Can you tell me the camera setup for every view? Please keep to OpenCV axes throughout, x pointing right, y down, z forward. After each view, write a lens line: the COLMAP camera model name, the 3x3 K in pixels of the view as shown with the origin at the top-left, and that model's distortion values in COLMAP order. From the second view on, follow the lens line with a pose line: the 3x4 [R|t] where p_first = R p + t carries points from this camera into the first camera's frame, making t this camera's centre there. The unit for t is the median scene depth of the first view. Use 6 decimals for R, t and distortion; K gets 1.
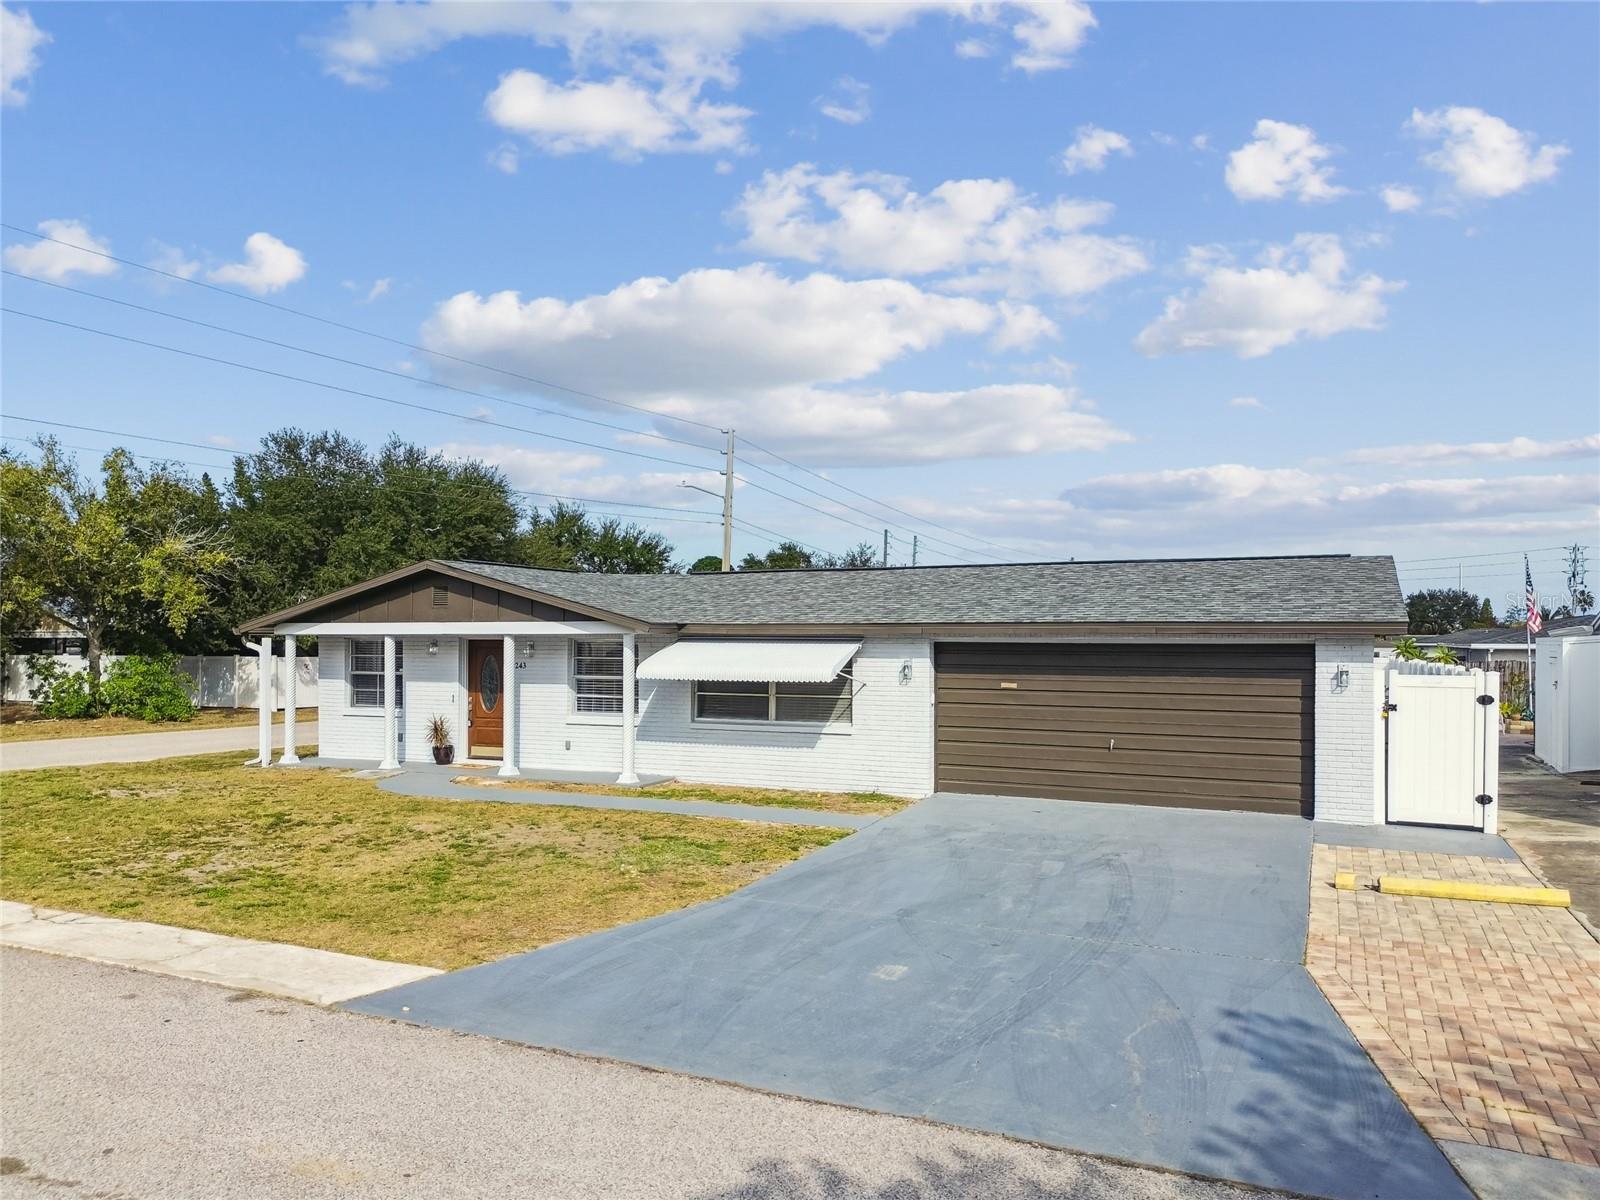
lens RADIAL K [[1152.2, 0, 793.4], [0, 1152.2, 578.2], [0, 0, 1]] dist [0.068109, -0.070305]
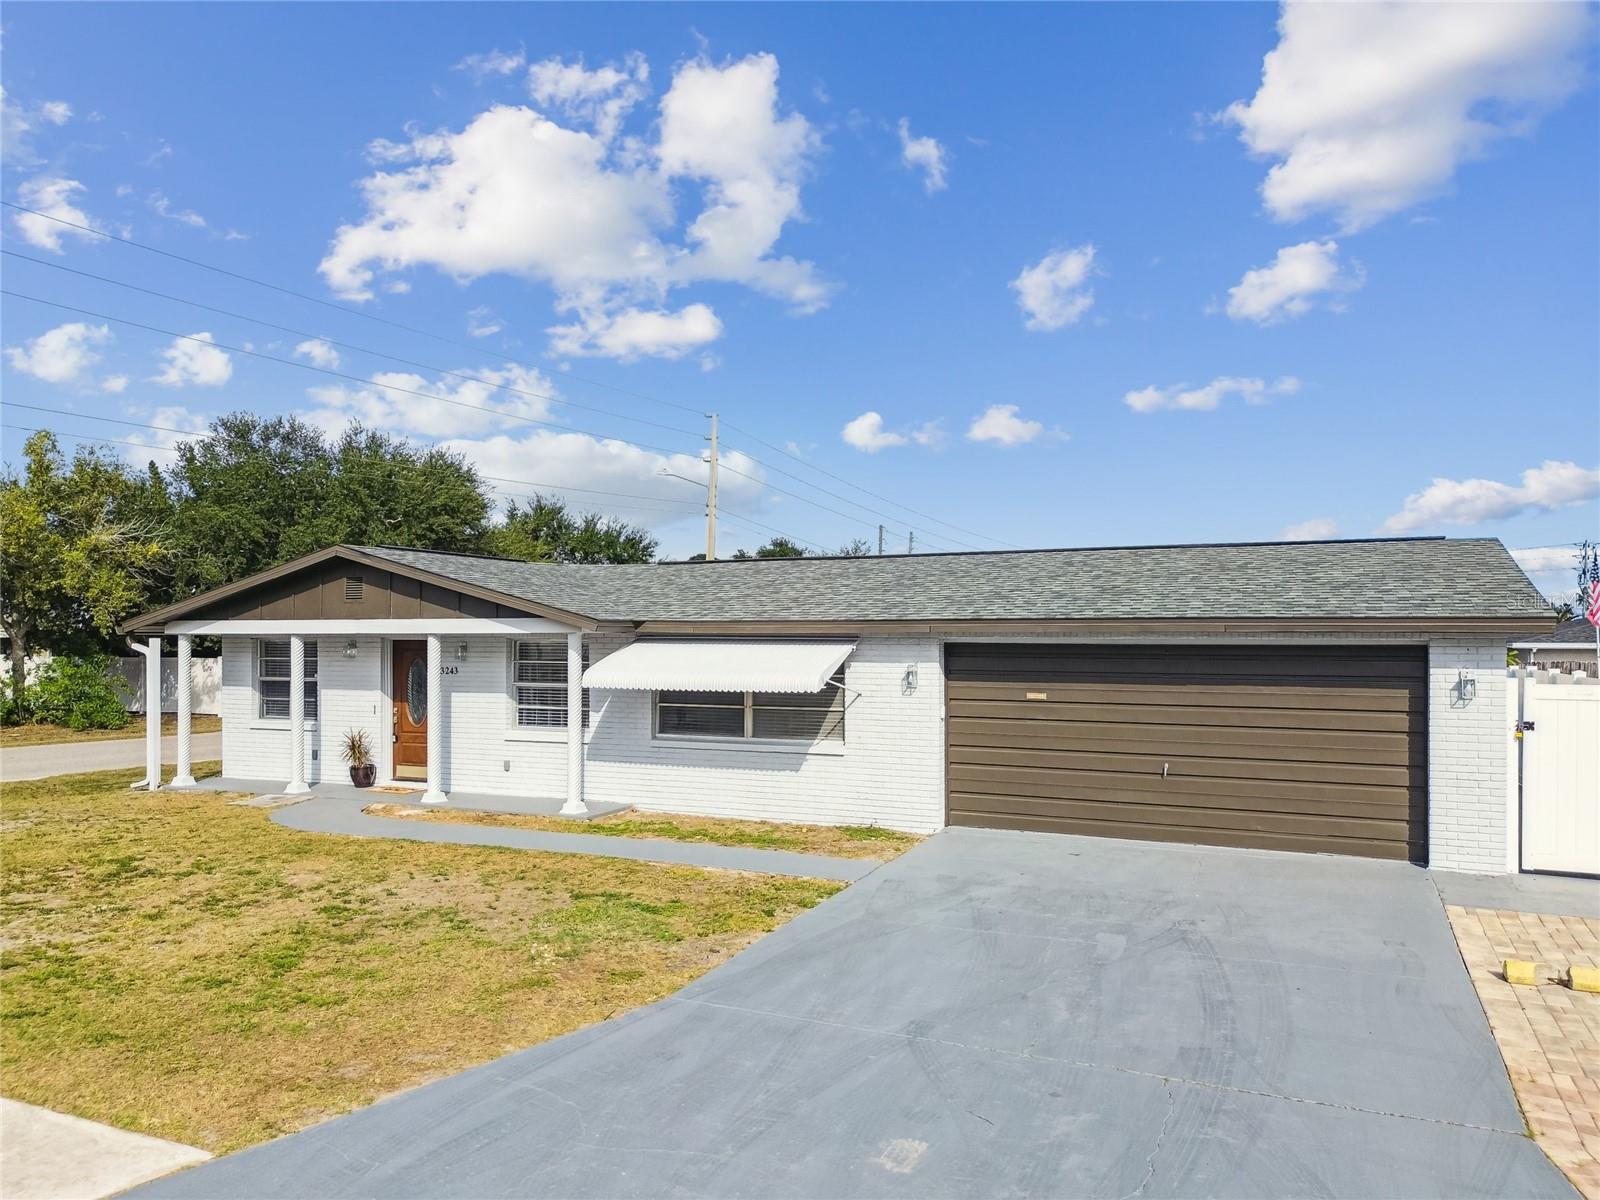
lens RADIAL K [[1152.2, 0, 793.4], [0, 1152.2, 578.2], [0, 0, 1]] dist [0.068109, -0.070305]
pose [[0.999988, -0.000532, 0.004910, 0.011636], [0.000528, 1.000000, 0.000847, 0.009487], [-0.004910, -0.000845, 0.999988, 0.197856]]
